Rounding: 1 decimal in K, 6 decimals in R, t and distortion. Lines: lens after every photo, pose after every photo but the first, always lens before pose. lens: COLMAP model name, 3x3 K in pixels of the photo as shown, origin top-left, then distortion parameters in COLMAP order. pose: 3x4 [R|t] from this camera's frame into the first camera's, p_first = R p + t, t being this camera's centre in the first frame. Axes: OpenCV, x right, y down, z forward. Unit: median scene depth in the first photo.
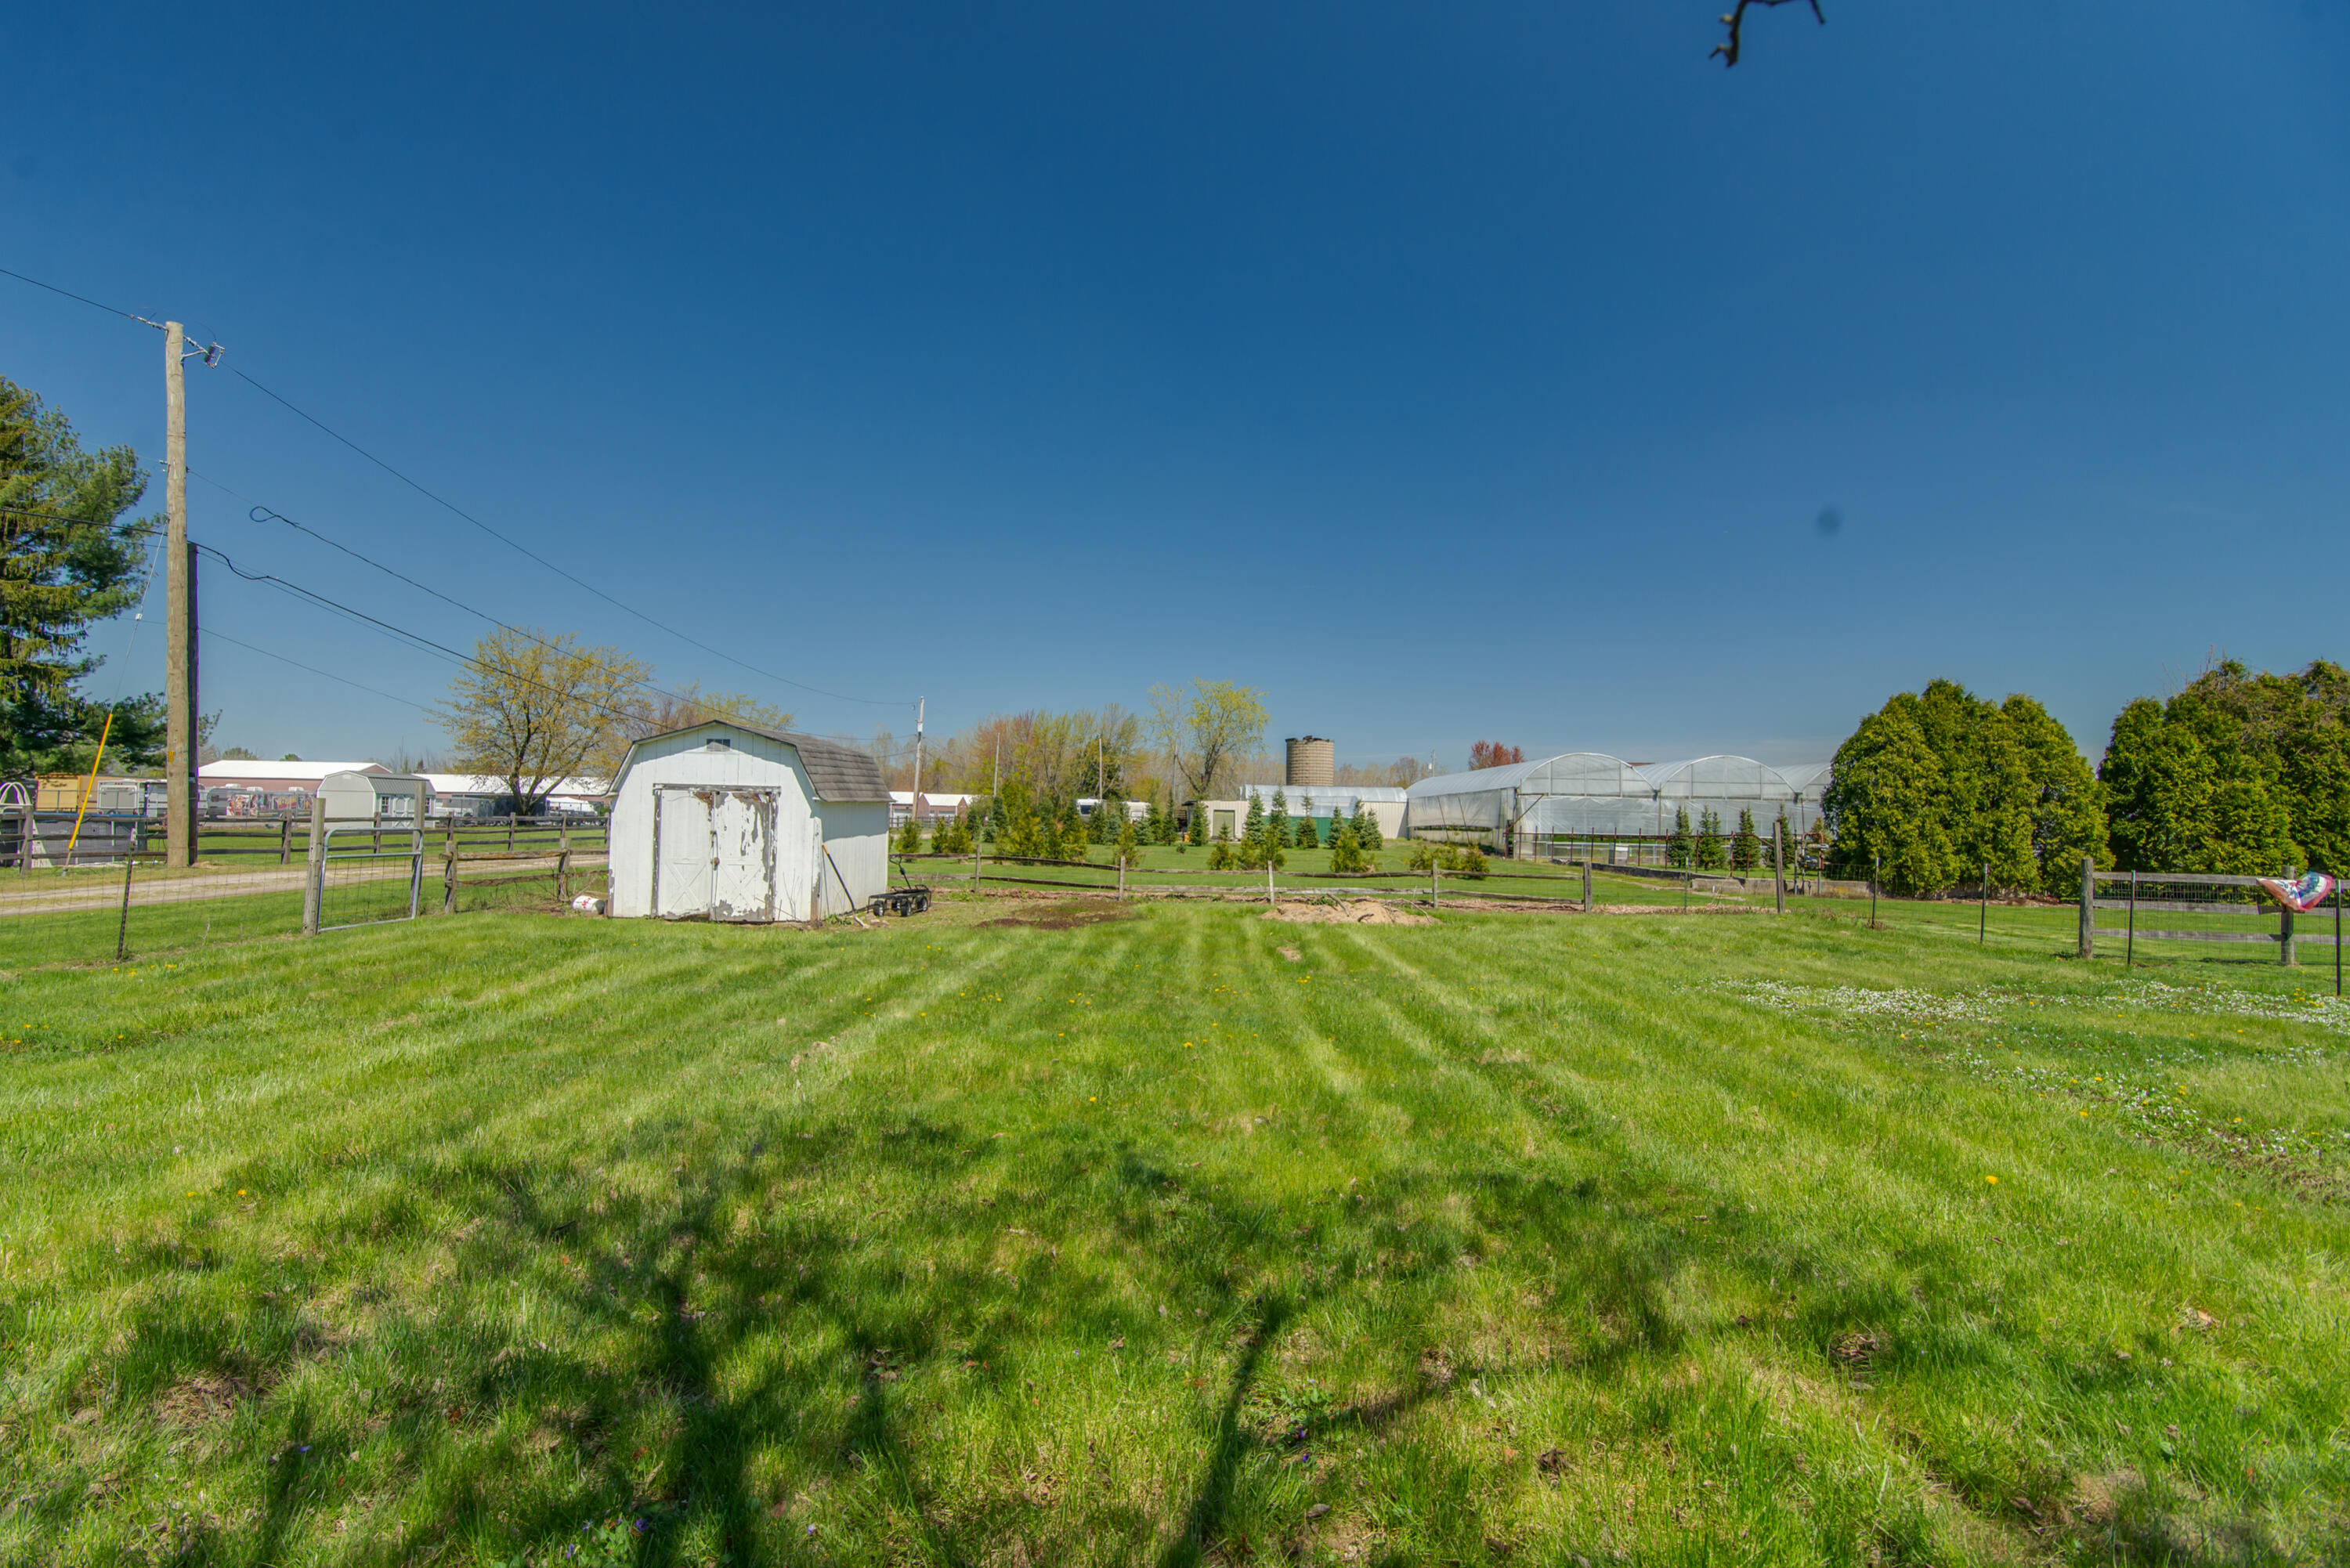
lens RADIAL K [[1140.2, 0, 1175.0], [0, 1140.2, 784.0], [0, 0, 1]] dist [-0.023702, 0.016083]
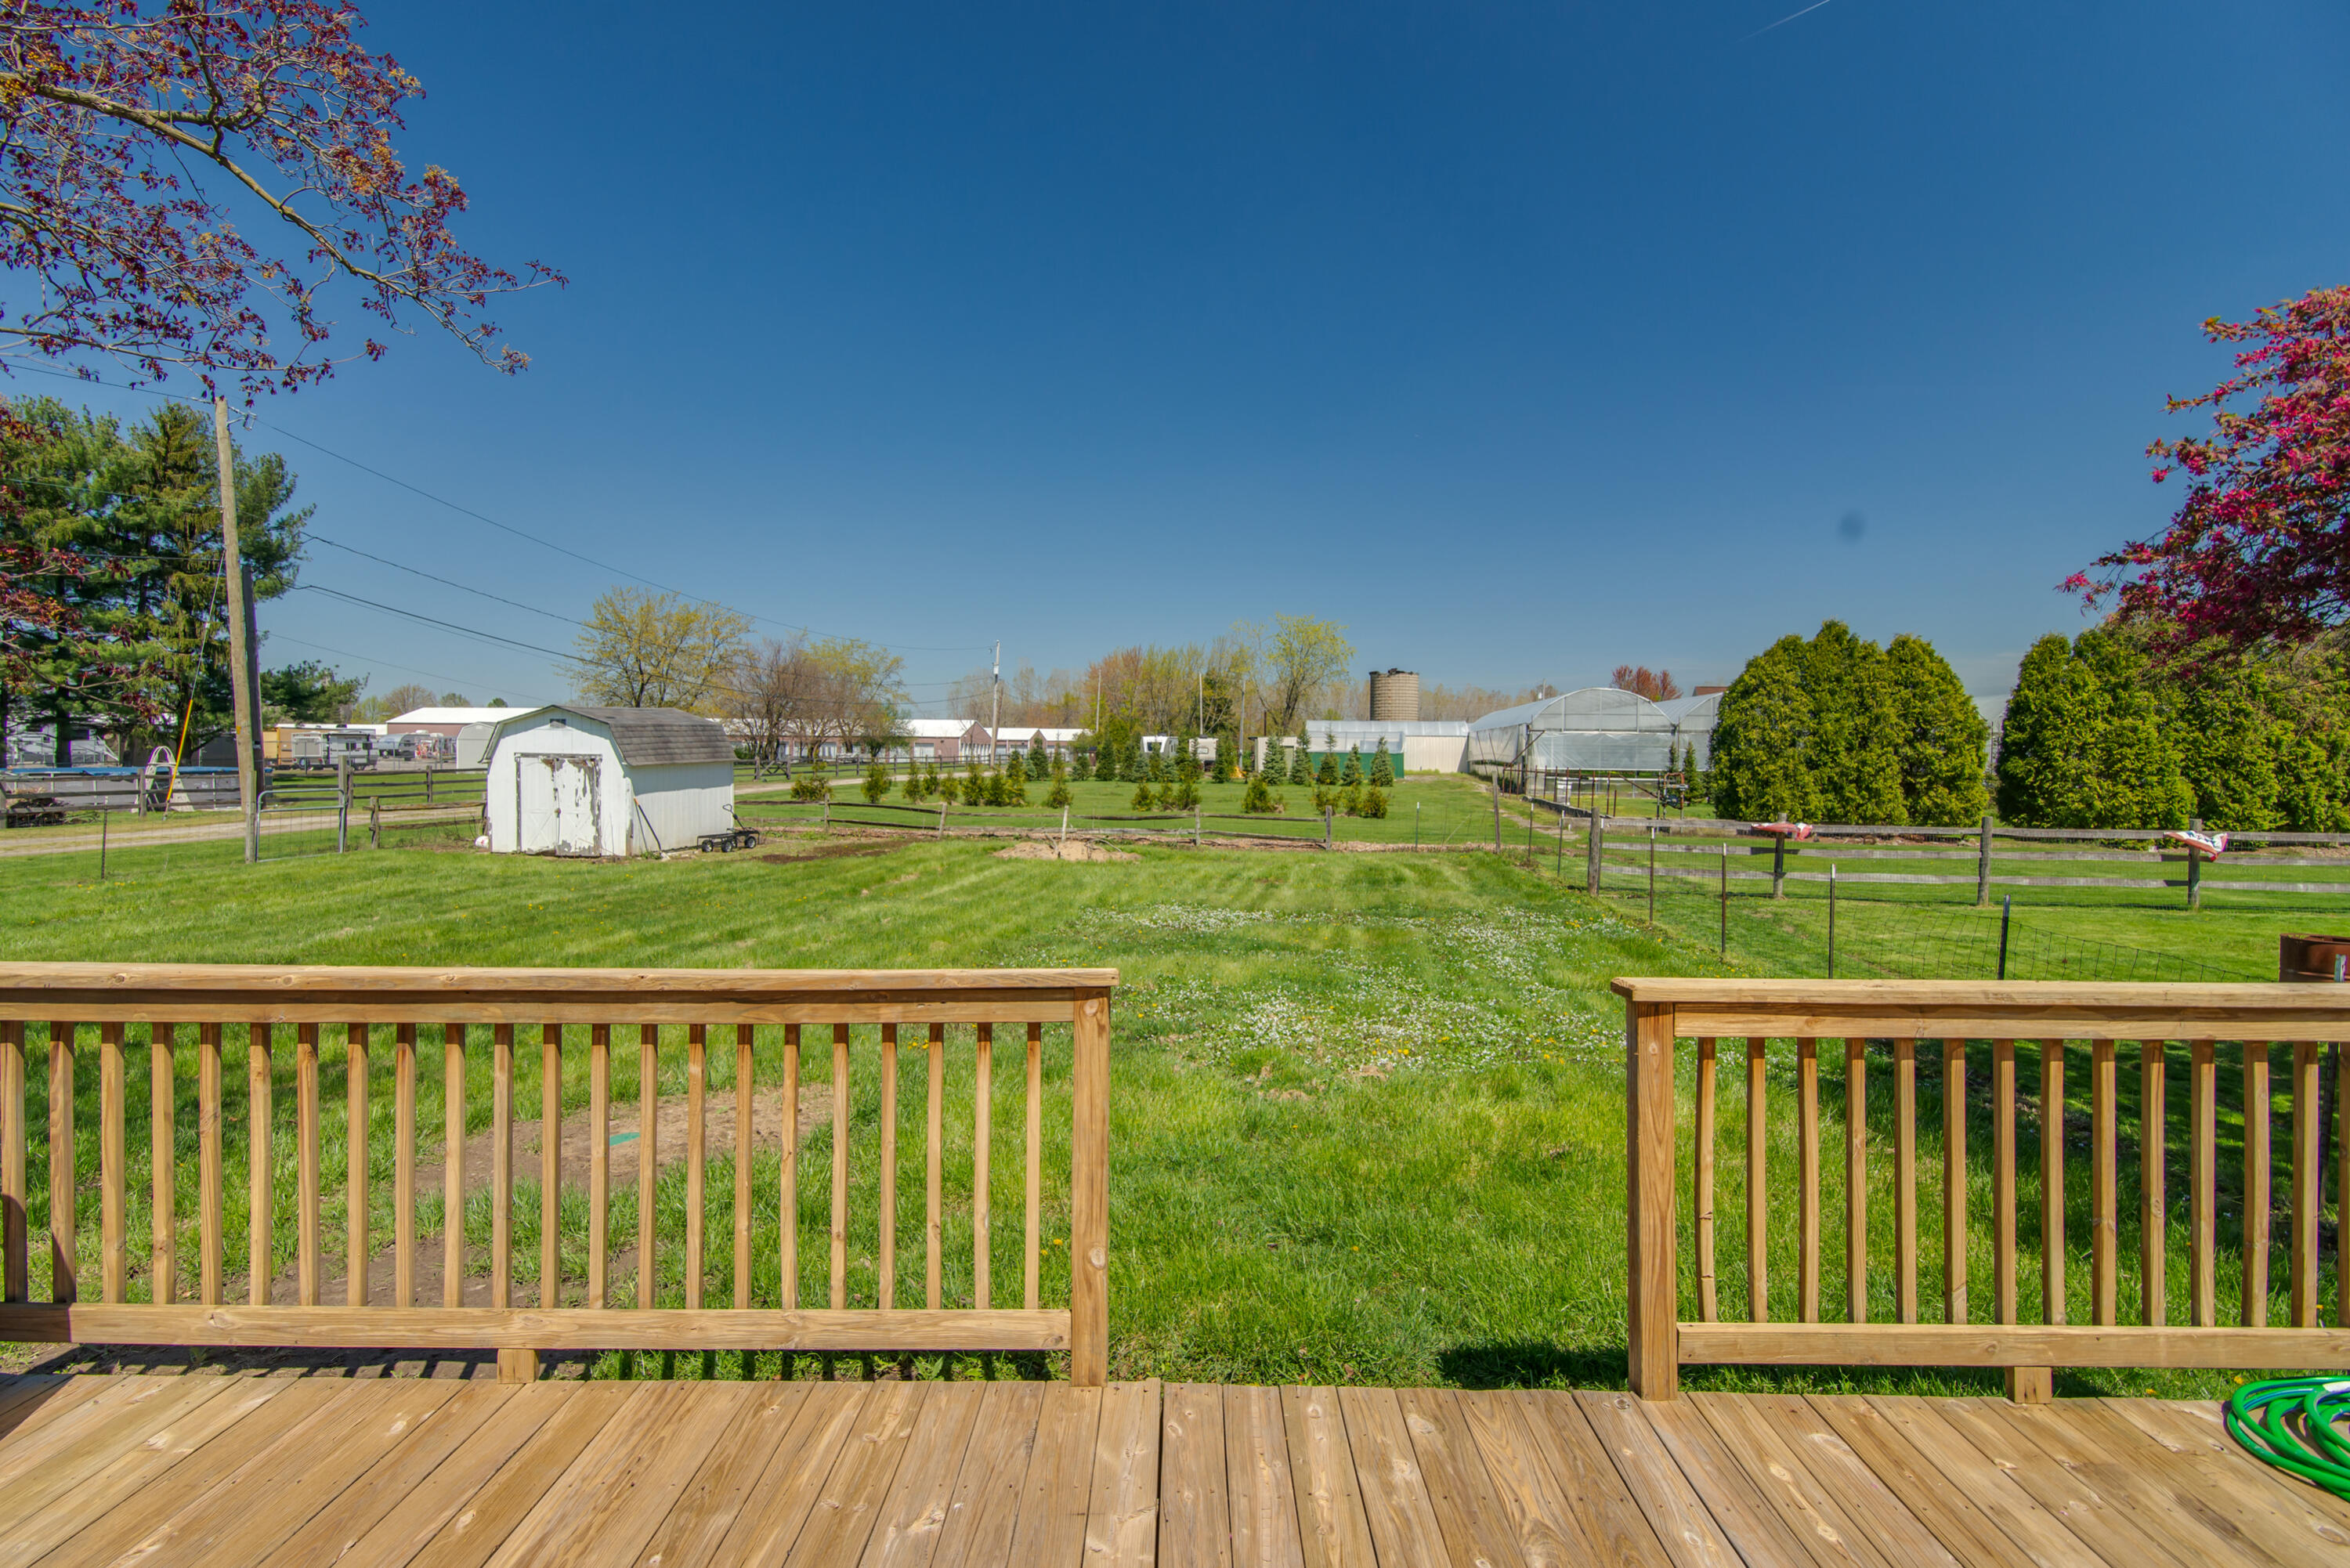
lens RADIAL K [[1155.2, 0, 1175.0], [0, 1155.2, 784.0], [0, 0, 1]] dist [-0.004577, -0.000450]
pose [[0.989914, -0.005264, -0.141574, 0.254952], [0.013894, 0.998099, 0.060041, -0.017621], [0.140989, -0.061402, 0.988105, -0.117896]]
